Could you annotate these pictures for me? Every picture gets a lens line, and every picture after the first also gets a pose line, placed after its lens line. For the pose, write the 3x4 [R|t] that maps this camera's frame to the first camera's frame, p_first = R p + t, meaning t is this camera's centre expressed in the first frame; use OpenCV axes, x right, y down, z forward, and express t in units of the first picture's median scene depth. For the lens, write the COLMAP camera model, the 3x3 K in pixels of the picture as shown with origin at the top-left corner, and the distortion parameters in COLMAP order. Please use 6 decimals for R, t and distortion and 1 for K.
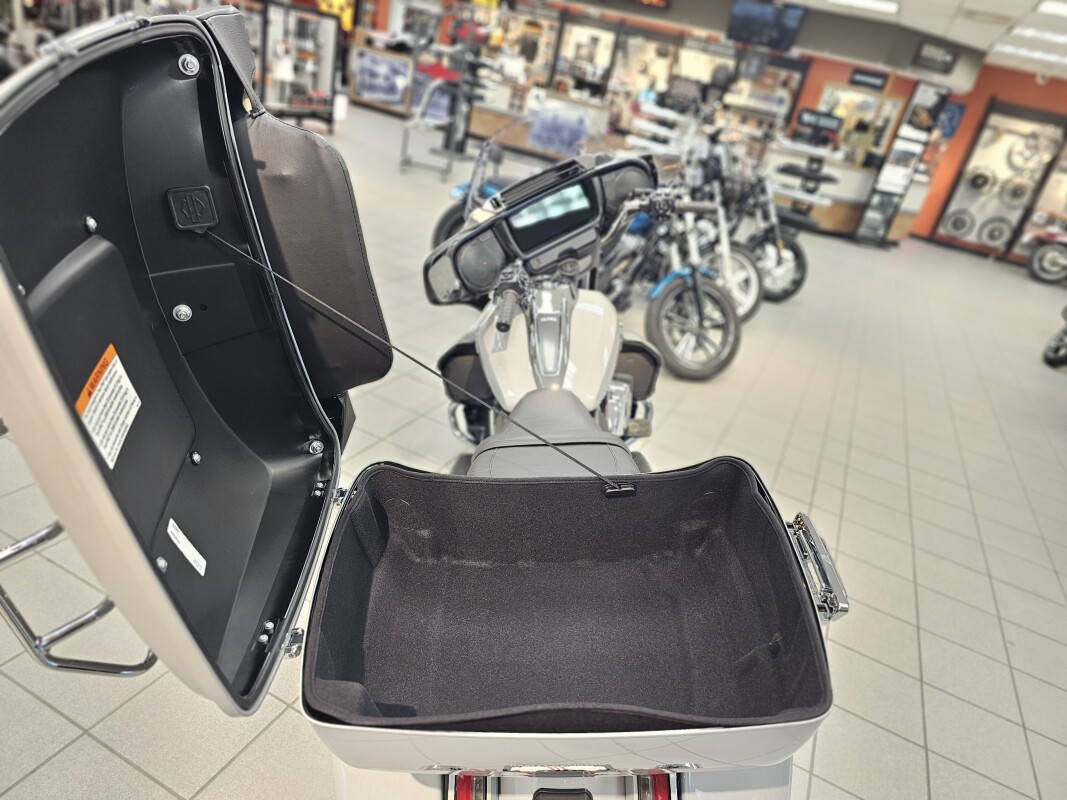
lens RADIAL K [[727.2, 0, 532.3], [0, 727.2, 408.1], [0, 0, 1]] dist [0.018573, -0.028041]
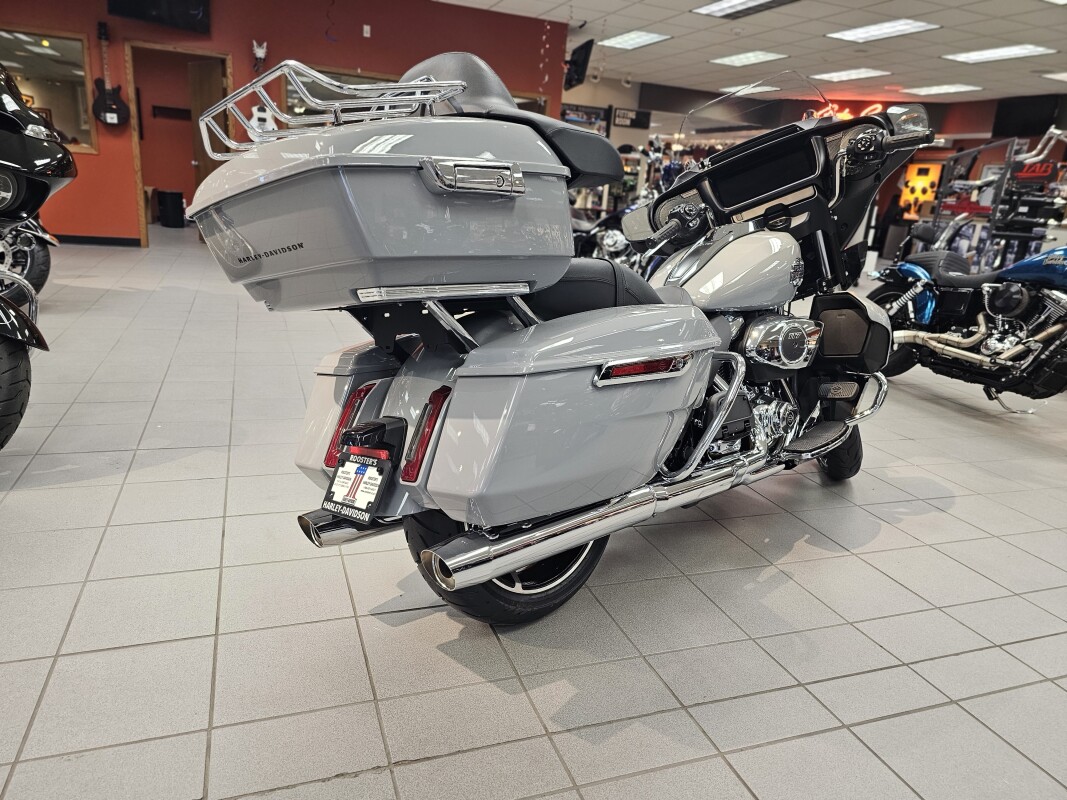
lens RADIAL K [[727.2, 0, 513.7], [0, 727.2, 422.5], [0, 0, 1]] dist [0.018573, -0.028041]
pose [[0.696210, 0.065223, -0.714868, 0.127170], [-0.248614, 0.956138, -0.154889, 0.076887], [0.673411, 0.285562, 0.681889, 0.031053]]
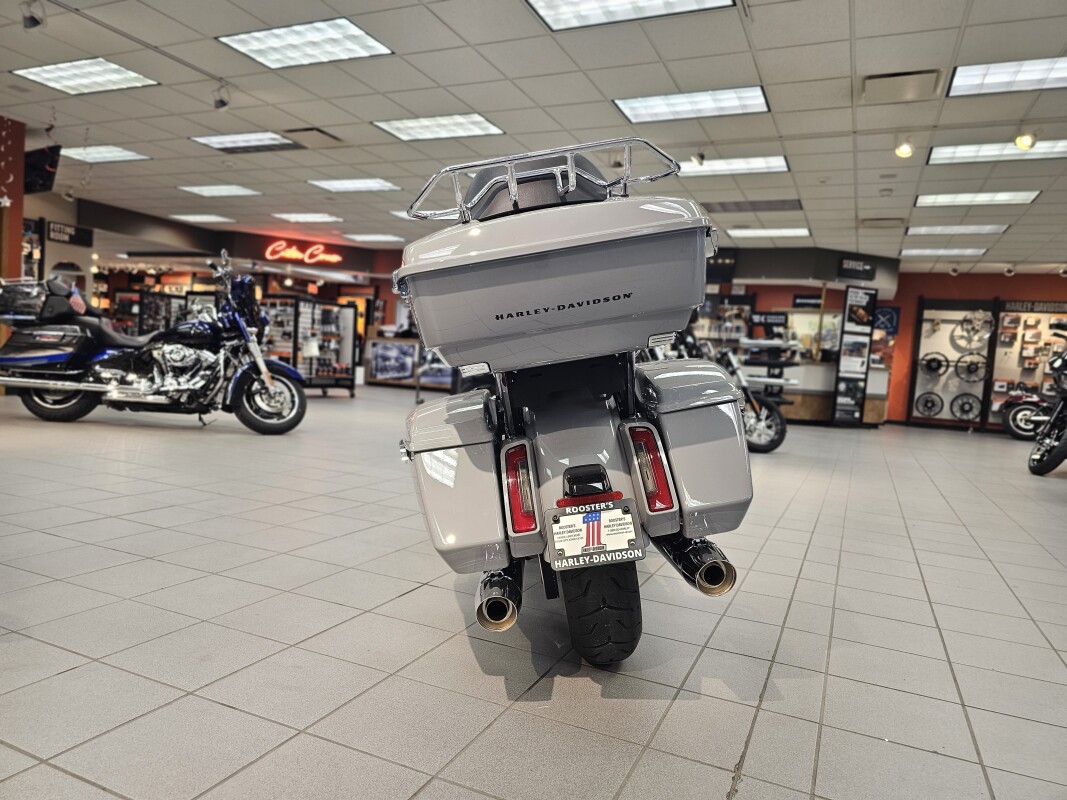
lens RADIAL K [[727.2, 0, 527.1], [0, 727.2, 407.7], [0, 0, 1]] dist [0.018573, -0.028041]
pose [[0.990297, -0.138963, -0.000574, -0.005651], [0.128034, 0.914002, -0.384977, 0.105316], [0.054022, 0.381168, 0.922926, -0.032331]]
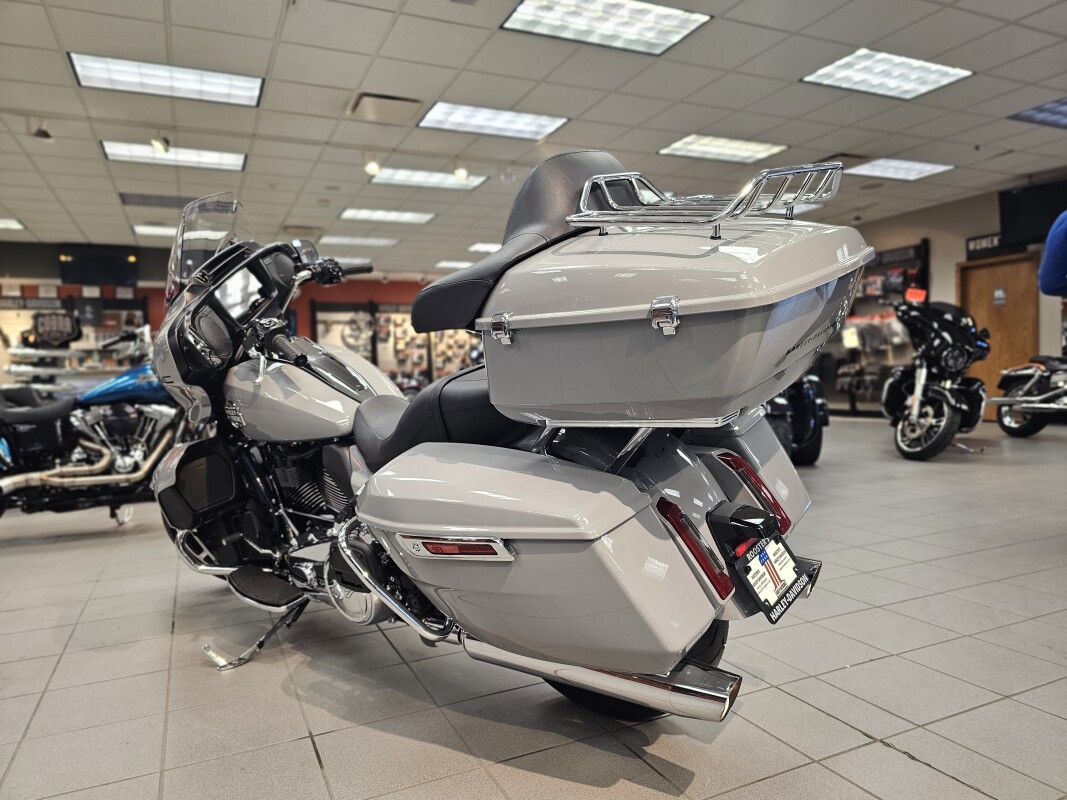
lens RADIAL K [[727.2, 0, 530.9], [0, 727.2, 407.2], [0, 0, 1]] dist [0.018573, -0.028041]
pose [[0.613679, -0.253833, 0.747641, -0.119926], [0.482867, 0.869847, -0.101024, 0.038664], [-0.624690, 0.423008, 0.656374, 0.035103]]
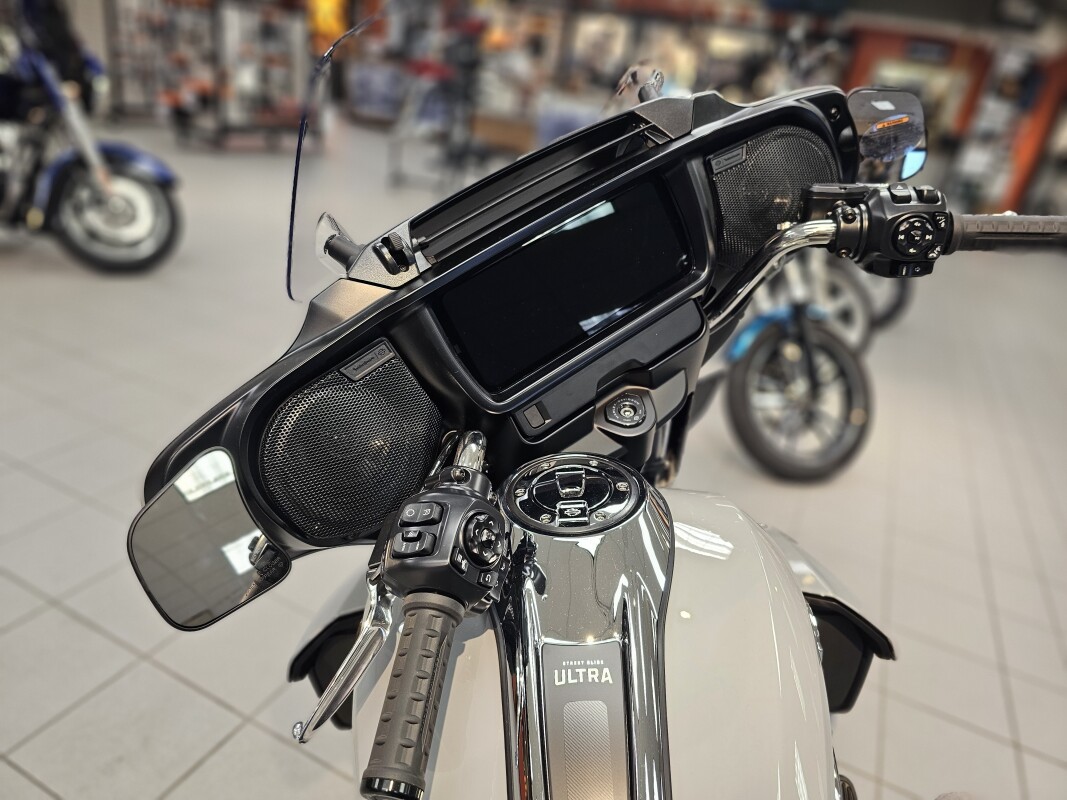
lens RADIAL K [[727.2, 0, 534.2], [0, 727.2, 392.0], [0, 0, 1]] dist [0.018573, -0.028041]
pose [[0.998130, -0.050457, -0.034518, 0.004028], [0.049258, 0.998182, -0.034735, -0.045369], [0.036208, 0.032970, 0.998800, 0.149804]]
